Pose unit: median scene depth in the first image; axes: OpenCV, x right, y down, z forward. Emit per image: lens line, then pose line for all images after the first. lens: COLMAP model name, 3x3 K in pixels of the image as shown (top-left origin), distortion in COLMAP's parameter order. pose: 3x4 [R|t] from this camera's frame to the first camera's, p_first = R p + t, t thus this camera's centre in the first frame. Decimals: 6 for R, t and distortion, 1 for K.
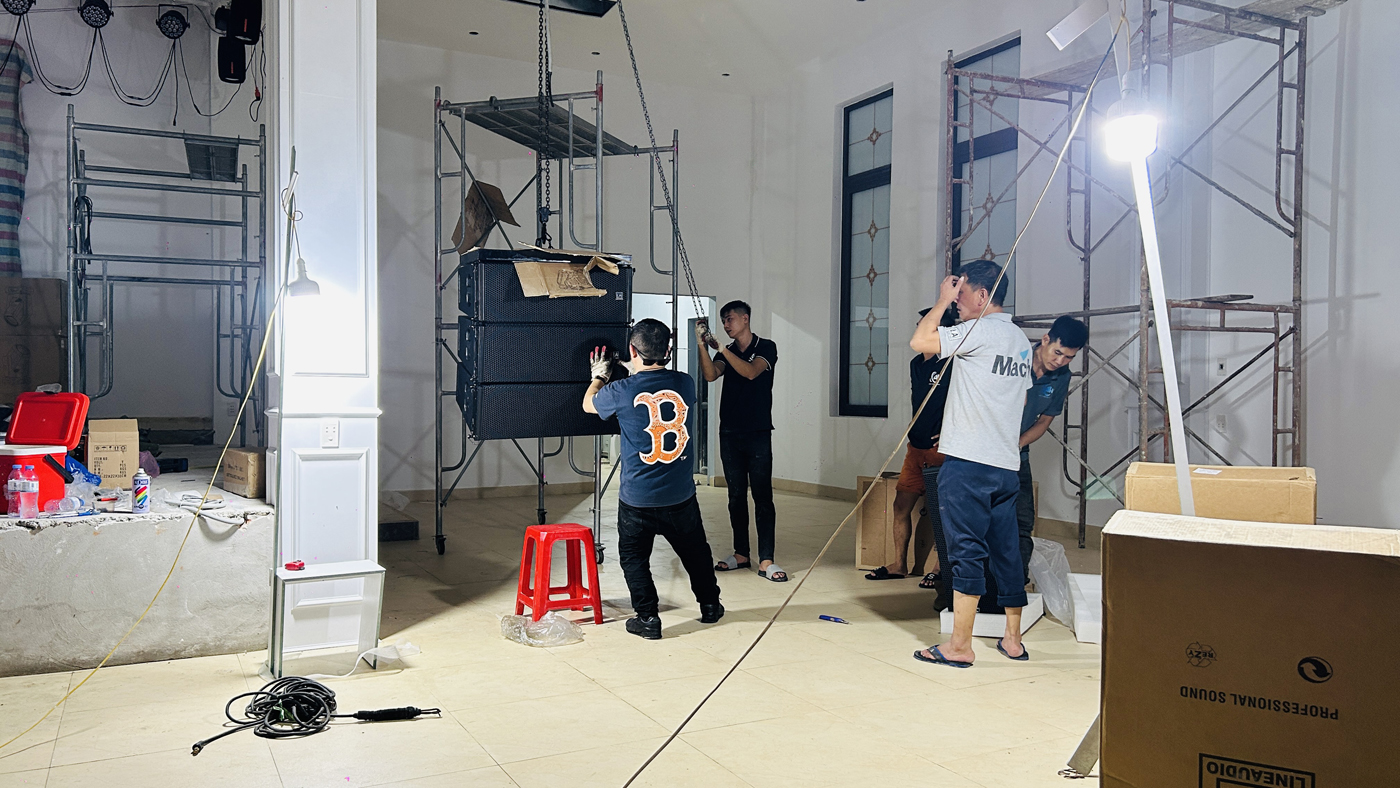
lens RADIAL K [[1040.4, 0, 693.6], [0, 1040.4, 412.2], [0, 0, 1]] dist [0.008298, 0.002981]
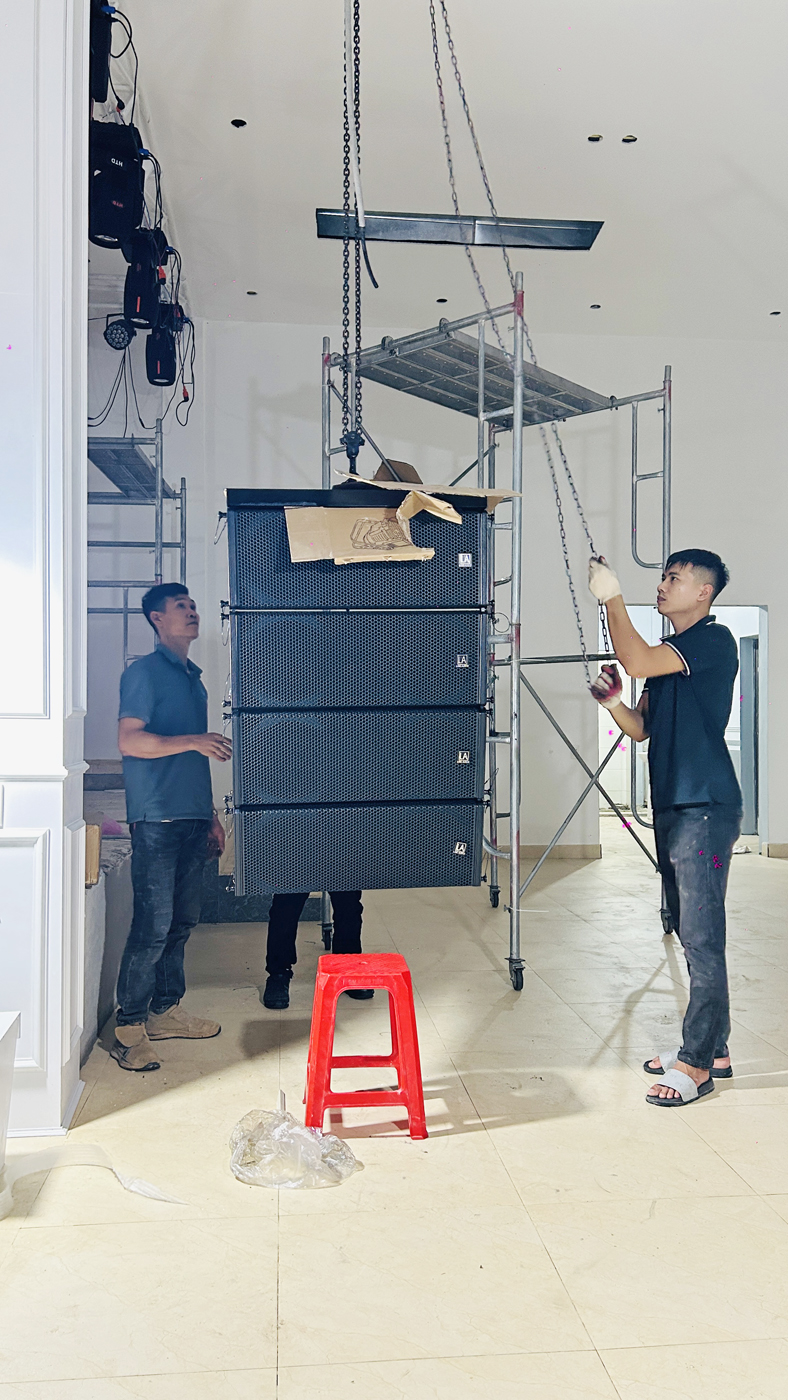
lens RADIAL K [[1049.4, 0, 394.0], [0, 1049.4, 700.0], [0, 0, 1]] dist [0.005494, -0.003690]
pose [[0.936445, -0.011494, -0.350625, 0.080527], [-0.007841, 0.998528, -0.053674, -0.002518], [0.350726, 0.053012, 0.934977, 0.378179]]
